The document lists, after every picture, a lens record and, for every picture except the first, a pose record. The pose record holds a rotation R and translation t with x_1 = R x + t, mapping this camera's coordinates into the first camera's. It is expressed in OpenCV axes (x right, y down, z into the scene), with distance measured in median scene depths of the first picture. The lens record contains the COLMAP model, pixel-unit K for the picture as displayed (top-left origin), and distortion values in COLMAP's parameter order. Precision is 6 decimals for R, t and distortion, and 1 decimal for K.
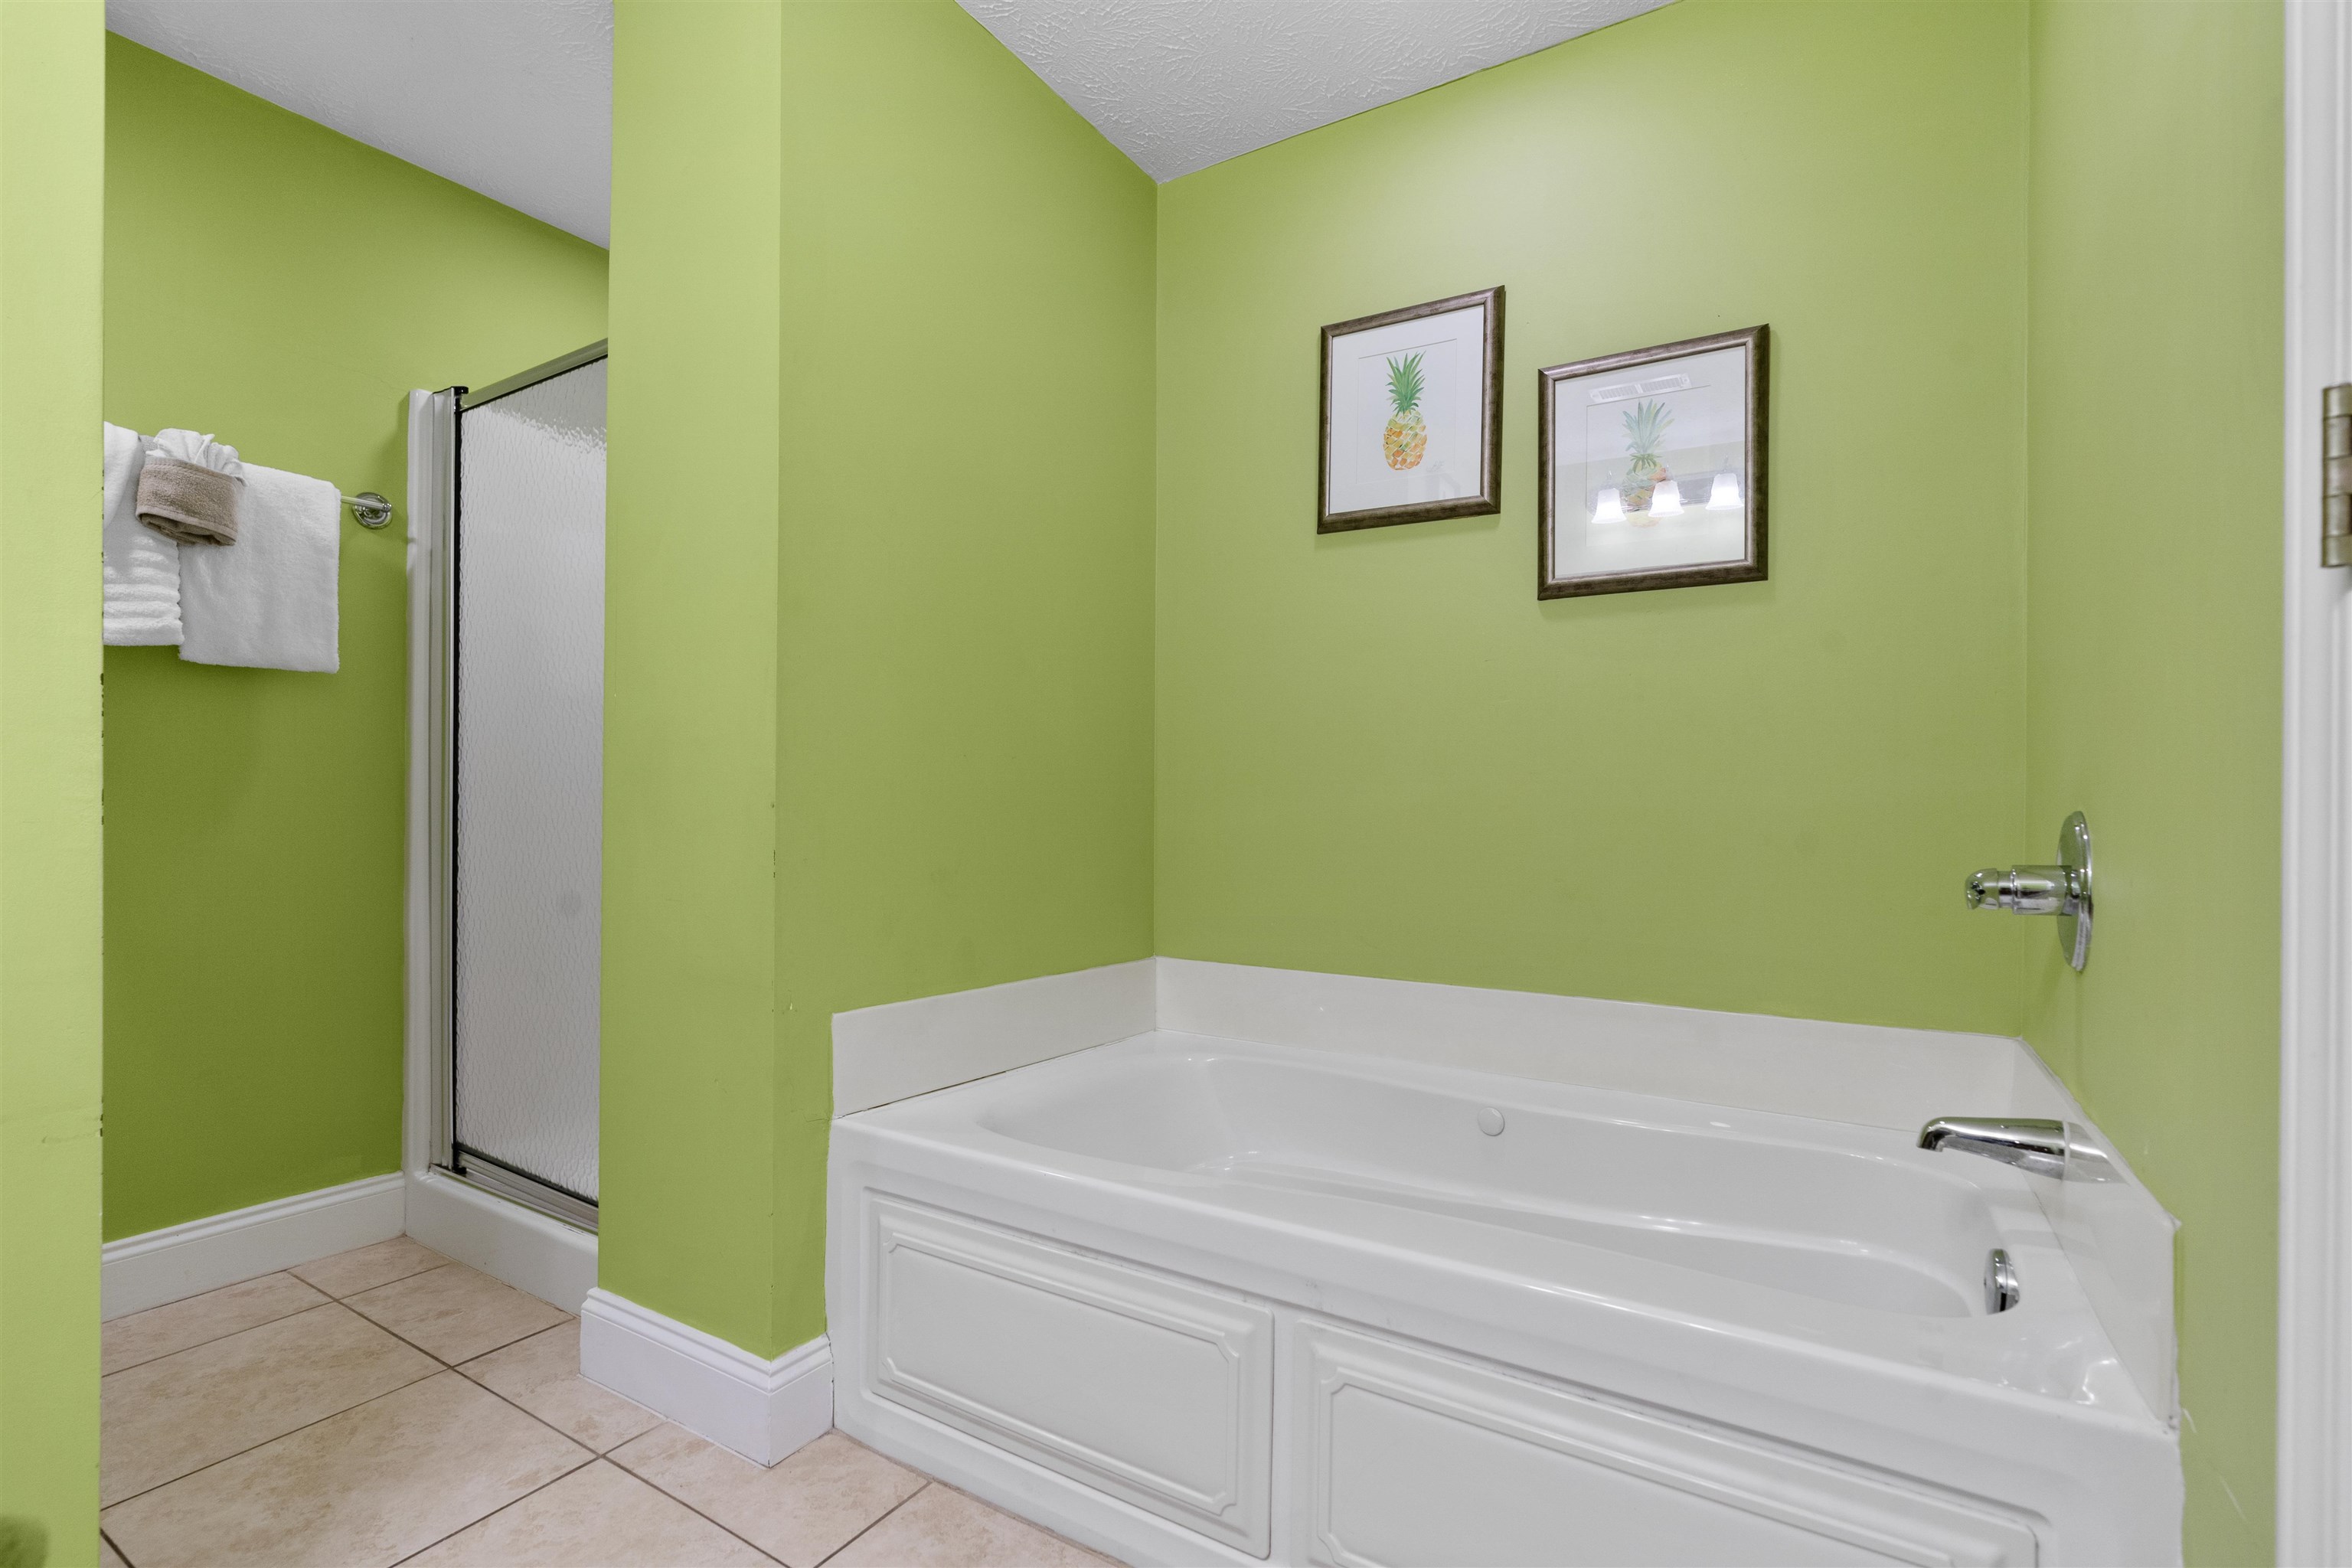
lens RADIAL K [[1093.0, 0, 1167.5], [0, 1093.0, 774.9], [0, 0, 1]] dist [0.001670, 0.000137]
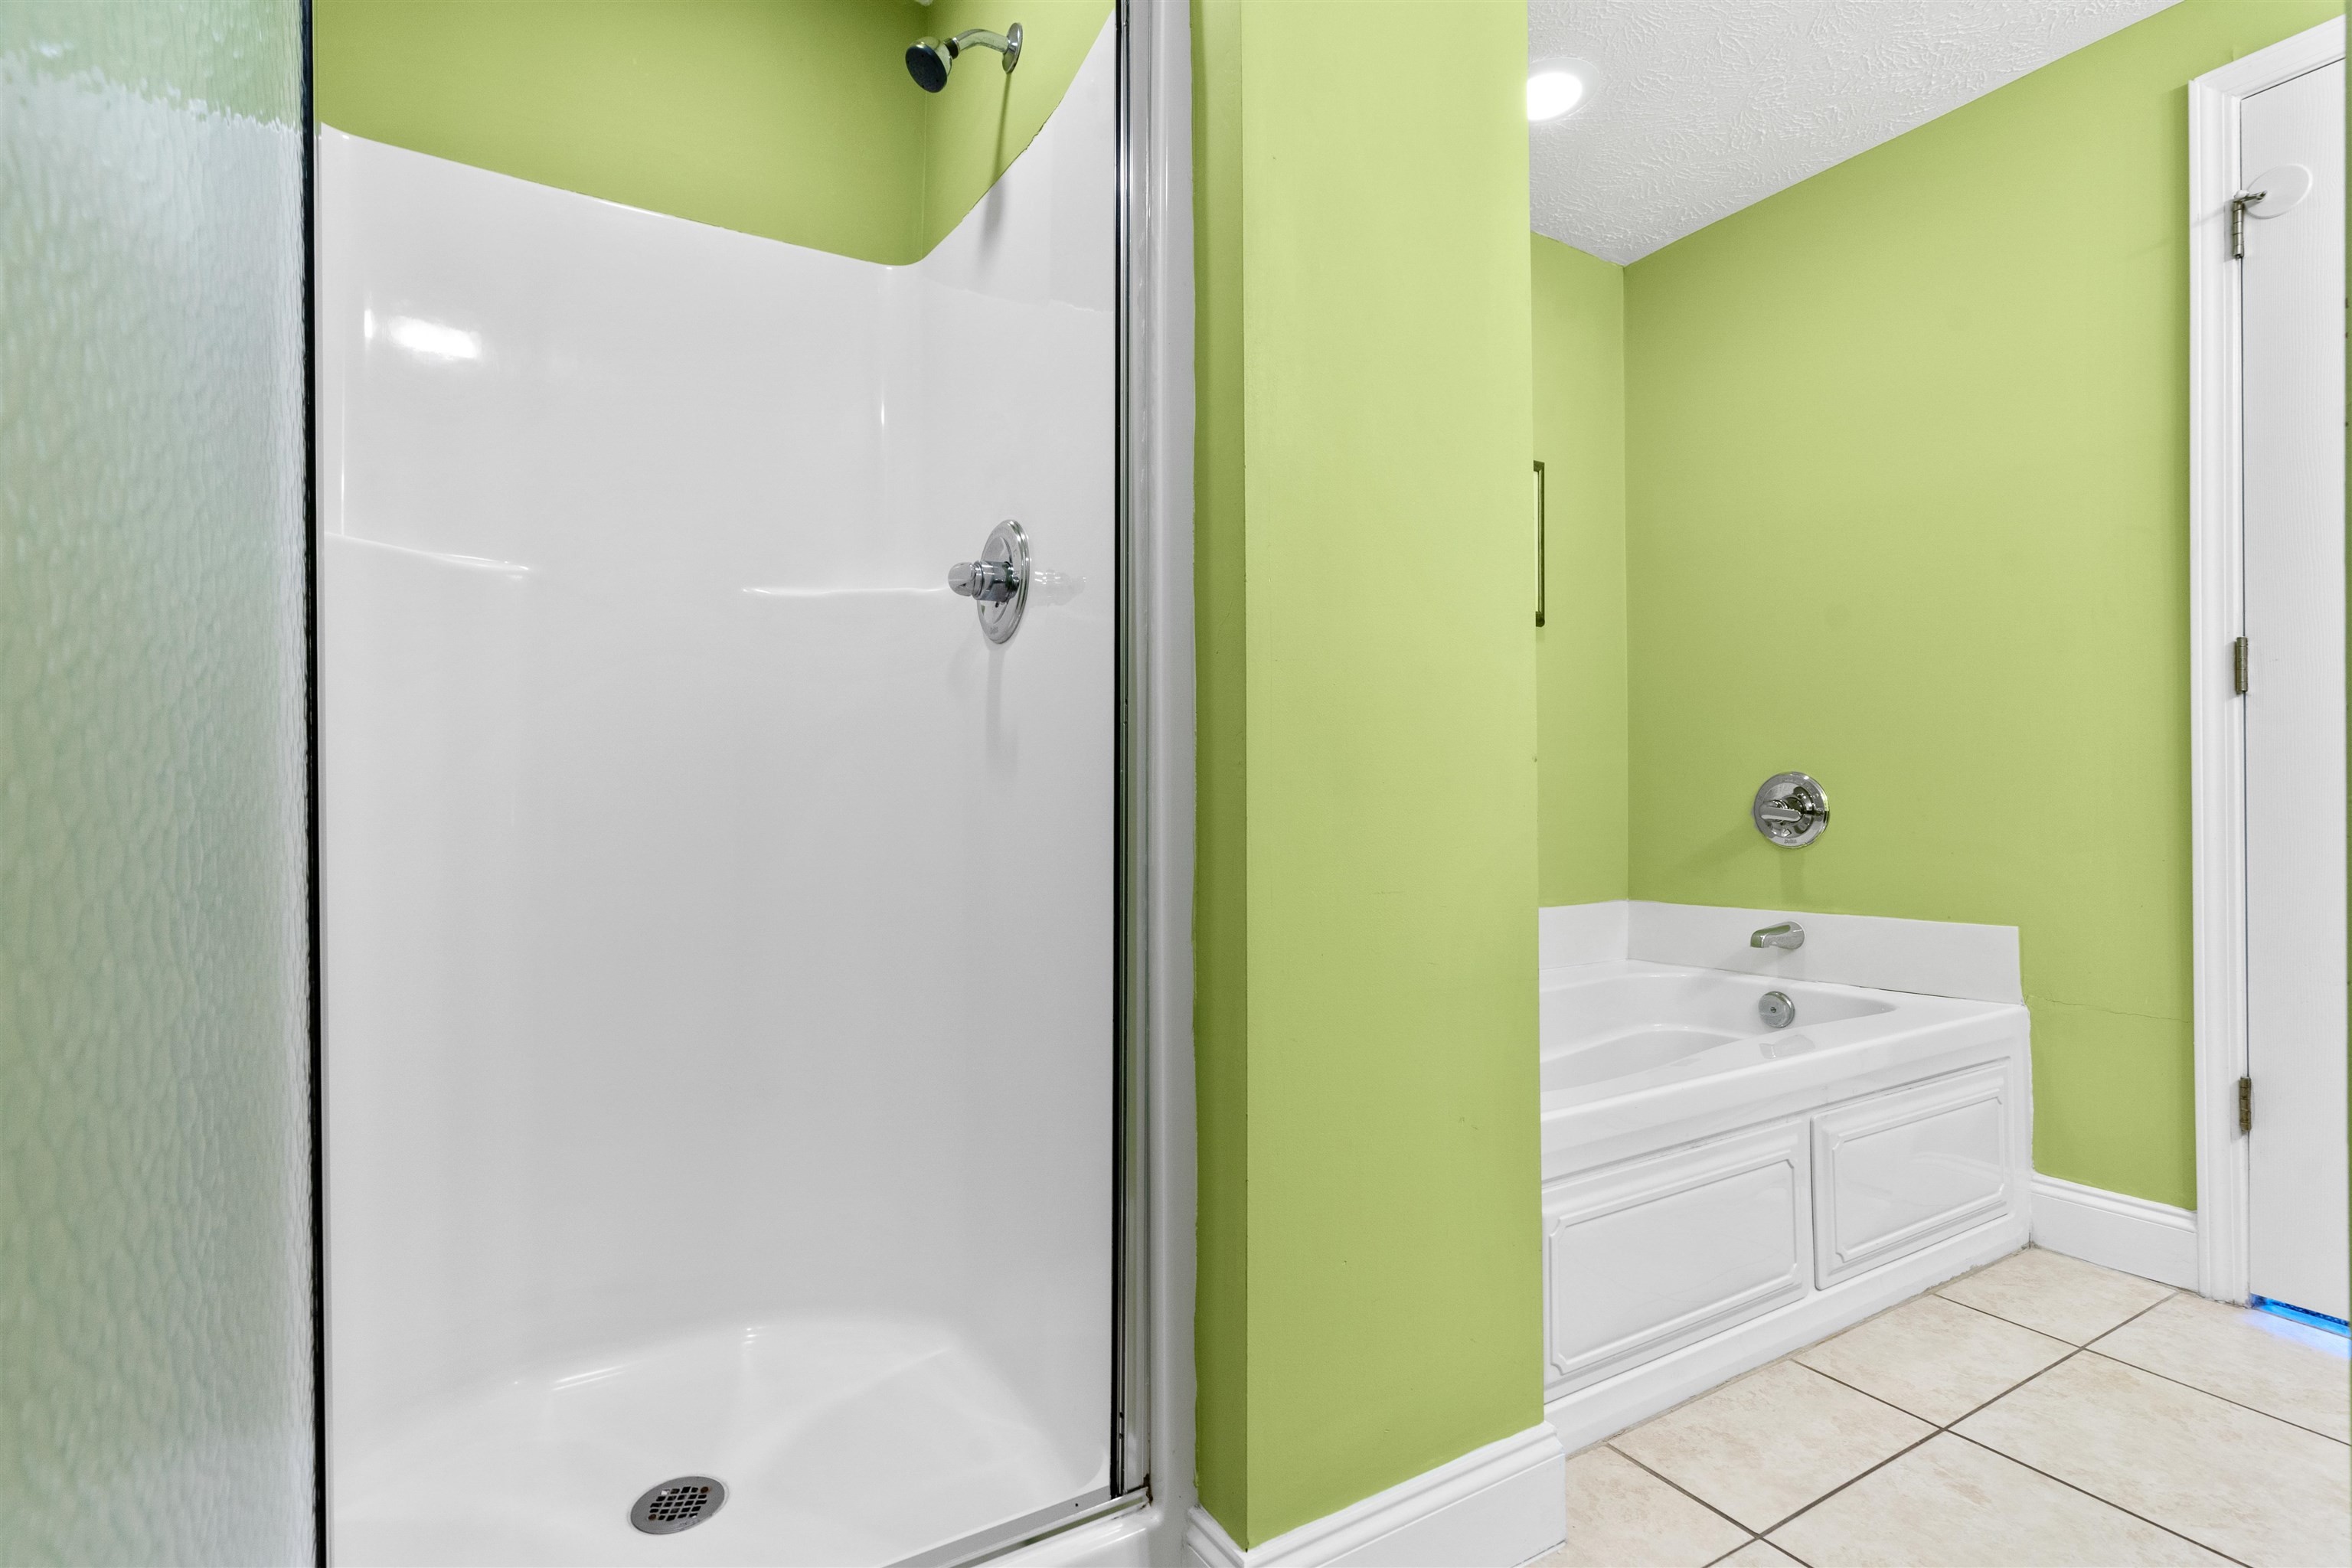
lens RADIAL K [[1093.0, 0, 1167.5], [0, 1093.0, 774.9], [0, 0, 1]] dist [0.001670, 0.000137]
pose [[0.462045, 0.010390, 0.886796, -1.378305], [-0.005302, 0.999946, -0.008953, 0.054682], [-0.886841, -0.000565, 0.462075, 0.959632]]
